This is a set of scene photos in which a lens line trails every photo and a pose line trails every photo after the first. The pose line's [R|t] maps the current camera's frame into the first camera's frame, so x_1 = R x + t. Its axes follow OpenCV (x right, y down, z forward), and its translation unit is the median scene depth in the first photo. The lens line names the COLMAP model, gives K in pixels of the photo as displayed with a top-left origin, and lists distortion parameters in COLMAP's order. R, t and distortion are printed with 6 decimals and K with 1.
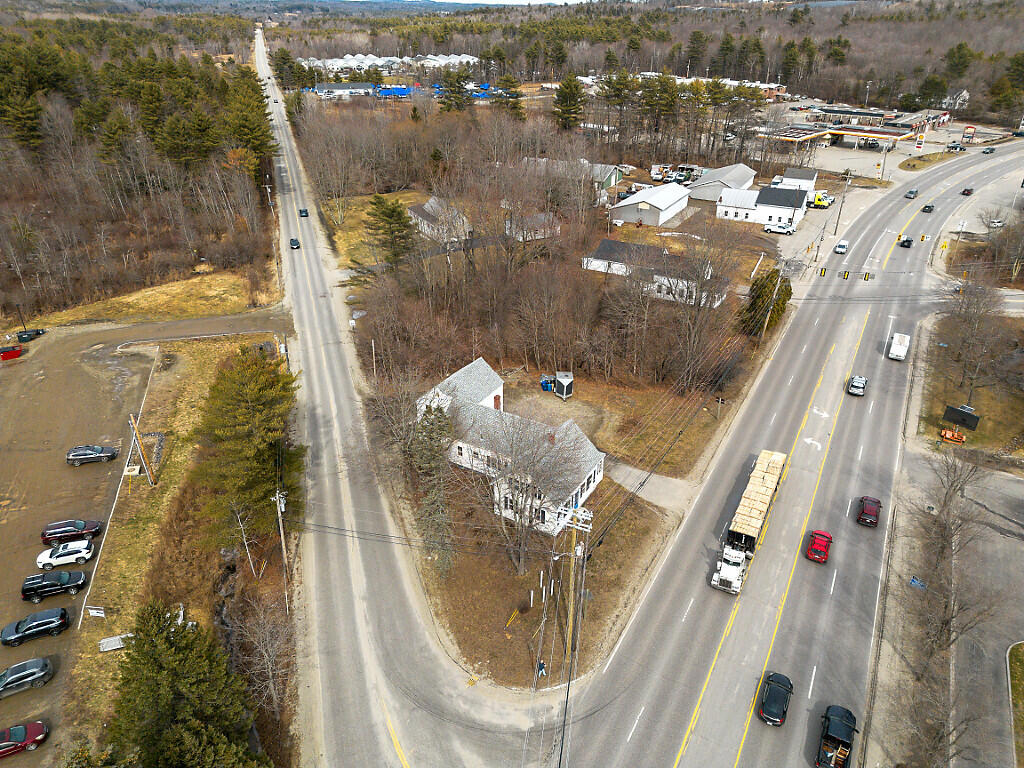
lens RADIAL K [[736.7, 0, 518.9], [0, 736.7, 384.1], [0, 0, 1]] dist [0.107930, -0.121407]
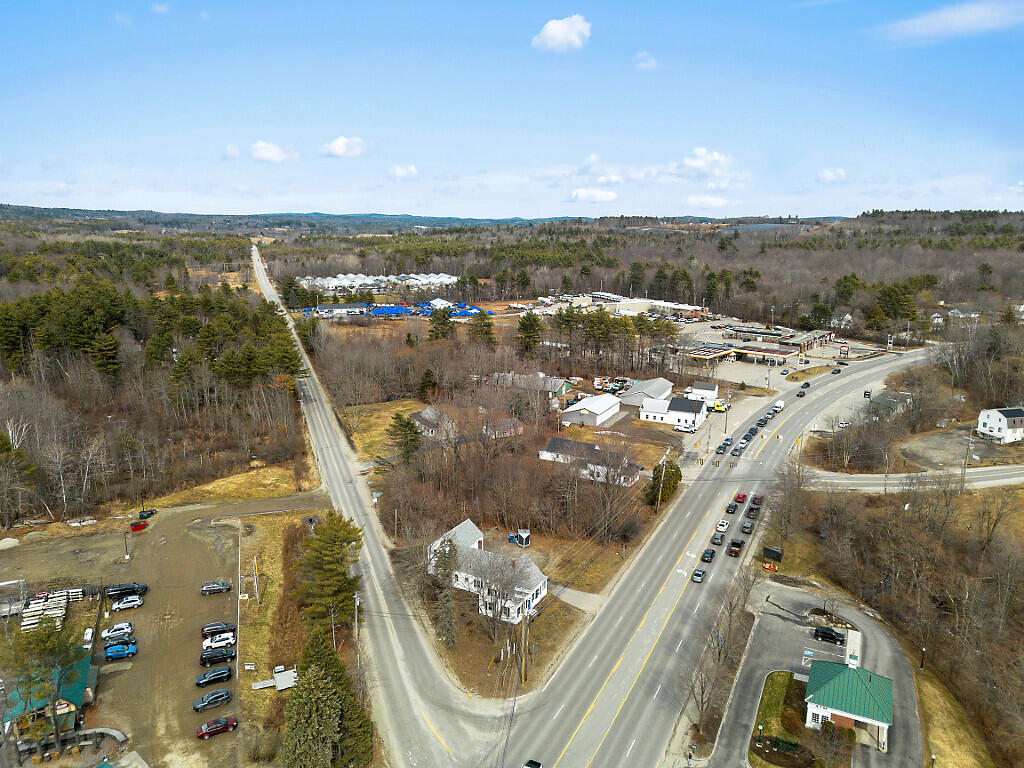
lens RADIAL K [[736.7, 0, 518.9], [0, 736.7, 384.1], [0, 0, 1]] dist [0.107930, -0.121407]
pose [[0.999213, -0.007116, 0.039033, -0.003277], [0.016537, 0.968955, -0.246684, 0.050831], [-0.036066, 0.247135, 0.968310, -0.393540]]
